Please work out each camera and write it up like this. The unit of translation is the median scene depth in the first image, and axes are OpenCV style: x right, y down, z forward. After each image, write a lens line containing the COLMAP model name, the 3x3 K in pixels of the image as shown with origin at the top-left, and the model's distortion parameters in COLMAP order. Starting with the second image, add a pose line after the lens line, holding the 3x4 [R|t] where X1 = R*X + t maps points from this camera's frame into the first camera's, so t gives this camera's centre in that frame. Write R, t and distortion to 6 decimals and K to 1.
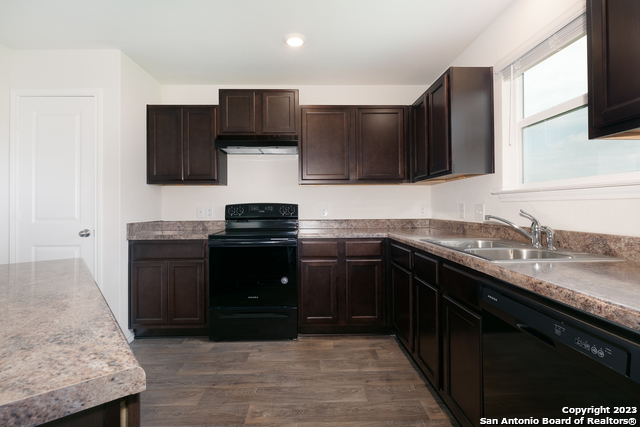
lens RADIAL K [[313.0, 0, 321.1], [0, 313.0, 204.0], [0, 0, 1]] dist [0.003981, 0.000597]
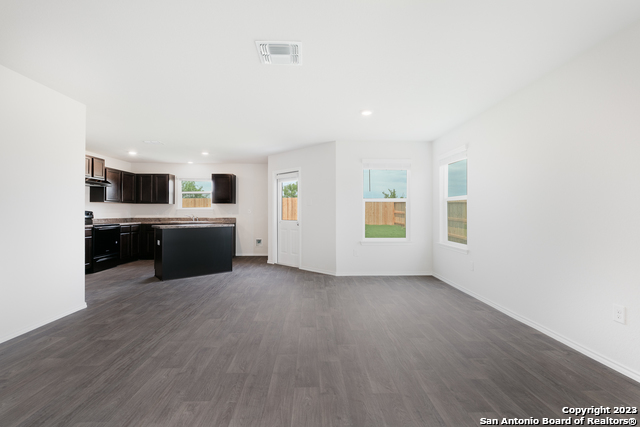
lens RADIAL K [[284.7, 0, 320.0], [0, 284.7, 213.5], [0, 0, 1]] dist [0.019366, 0.000183]
pose [[-0.007089, 0.002833, 0.999971, -2.497008], [-0.011513, 0.999929, -0.002915, 0.005009], [-0.999909, -0.011533, -0.007056, -0.610033]]
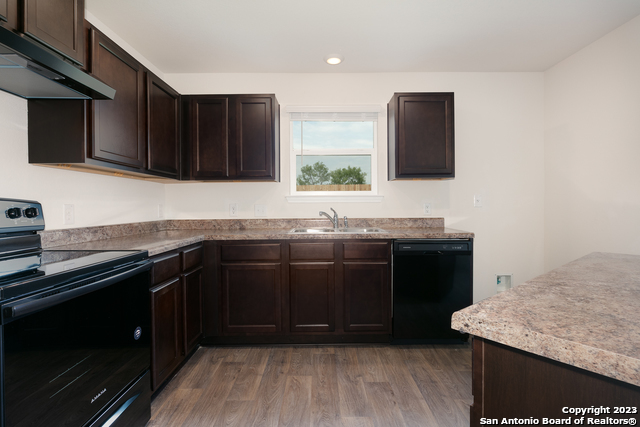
lens RADIAL K [[303.6, 0, 320.0], [0, 303.6, 213.5], [0, 0, 1]] dist [0.001532, 0.000219]
pose [[0.047401, -0.021399, 0.998647, -0.682209], [-0.002171, 0.999766, 0.021526, 0.011113], [-0.998874, -0.003188, 0.047343, 0.667772]]
